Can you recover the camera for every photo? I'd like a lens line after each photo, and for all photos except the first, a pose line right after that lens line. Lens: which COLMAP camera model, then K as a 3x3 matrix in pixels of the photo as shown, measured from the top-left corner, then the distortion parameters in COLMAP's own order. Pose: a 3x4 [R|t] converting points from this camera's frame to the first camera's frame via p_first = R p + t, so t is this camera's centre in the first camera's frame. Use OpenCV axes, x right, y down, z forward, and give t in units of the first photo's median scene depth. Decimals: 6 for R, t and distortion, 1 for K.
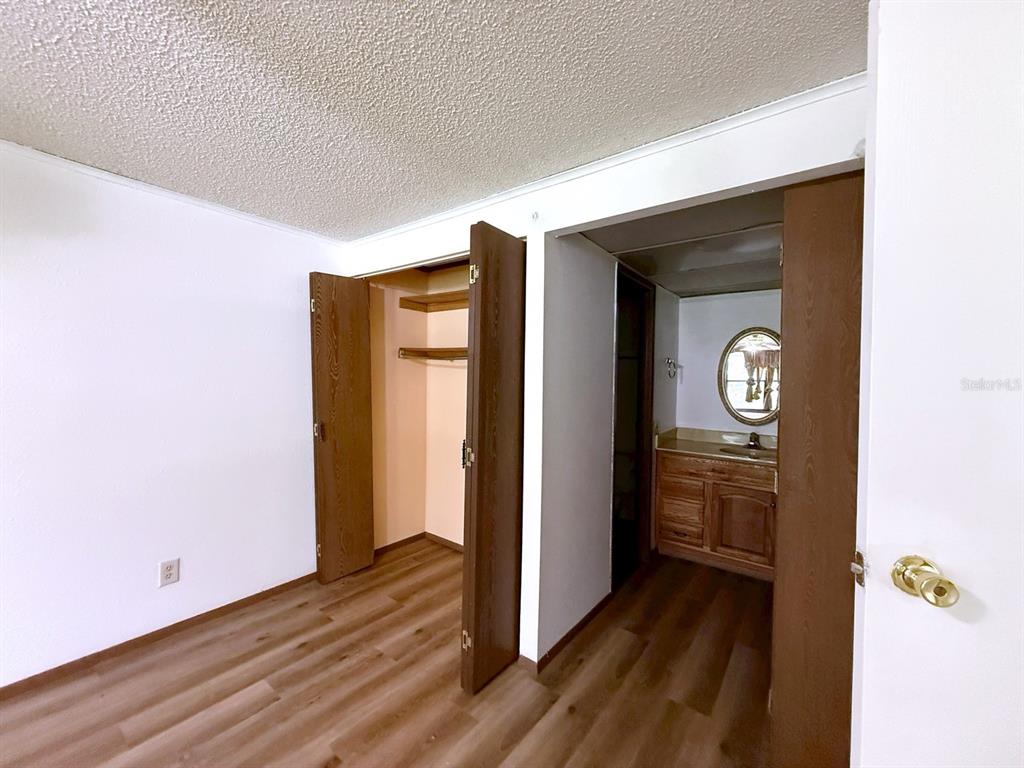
lens RADIAL K [[406.0, 0, 522.3], [0, 406.0, 387.1], [0, 0, 1]] dist [-0.000212, 0.000008]
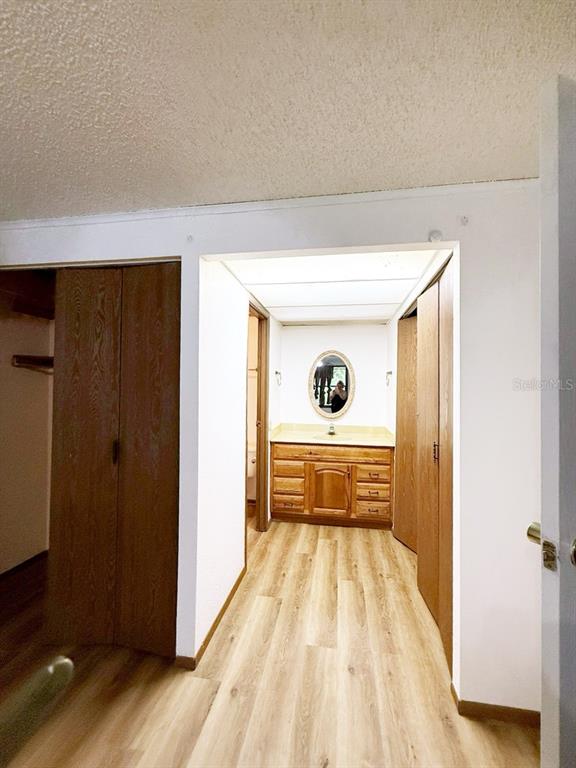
lens RADIAL K [[309.2, 0, 288.0], [0, 309.2, 384.0], [0, 0, 1]] dist [-0.000275, 0.000099]
pose [[0.885865, -0.003956, 0.463926, -0.102807], [0.013415, 0.999764, -0.017089, -0.015296], [-0.463749, 0.021362, 0.885709, 0.135467]]
